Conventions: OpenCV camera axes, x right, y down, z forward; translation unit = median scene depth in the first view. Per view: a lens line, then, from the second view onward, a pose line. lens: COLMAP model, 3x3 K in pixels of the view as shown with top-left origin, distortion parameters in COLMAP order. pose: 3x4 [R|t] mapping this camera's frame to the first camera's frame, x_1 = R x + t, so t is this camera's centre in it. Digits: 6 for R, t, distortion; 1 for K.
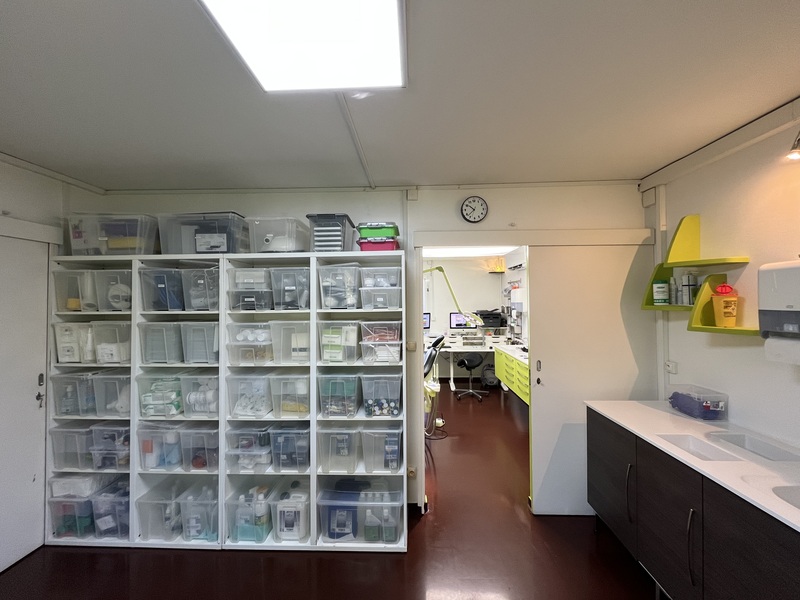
lens RADIAL K [[321.2, 0, 400.0], [0, 321.2, 300.0], [0, 0, 1]] dist [-0.000581, -0.000088]
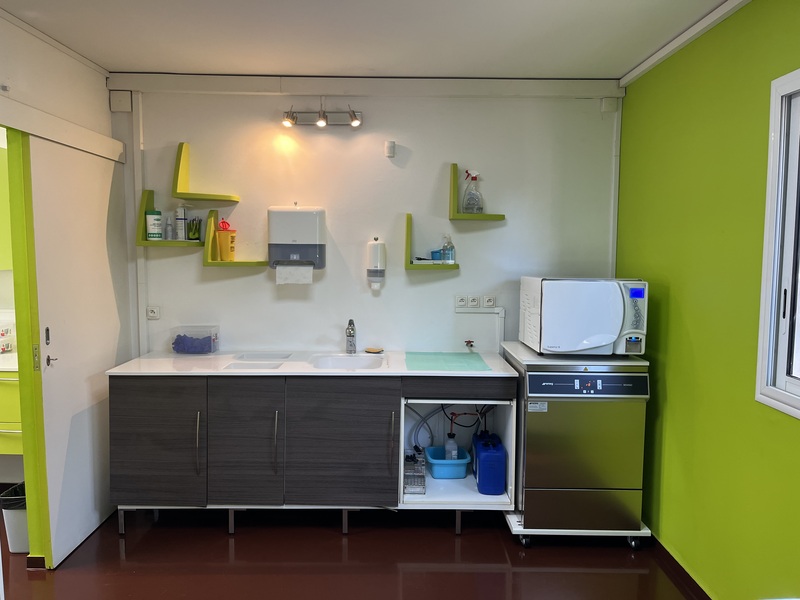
lens RADIAL K [[671.6, 0, 399.7], [0, 671.6, 320.0], [0, 0, 1]] dist [0.002861, 0.005023]
pose [[-0.036905, -0.093793, 0.994908, -1.067083], [-0.015209, 0.995523, 0.093286, 0.053385], [-0.999203, -0.011689, -0.038166, 0.442144]]
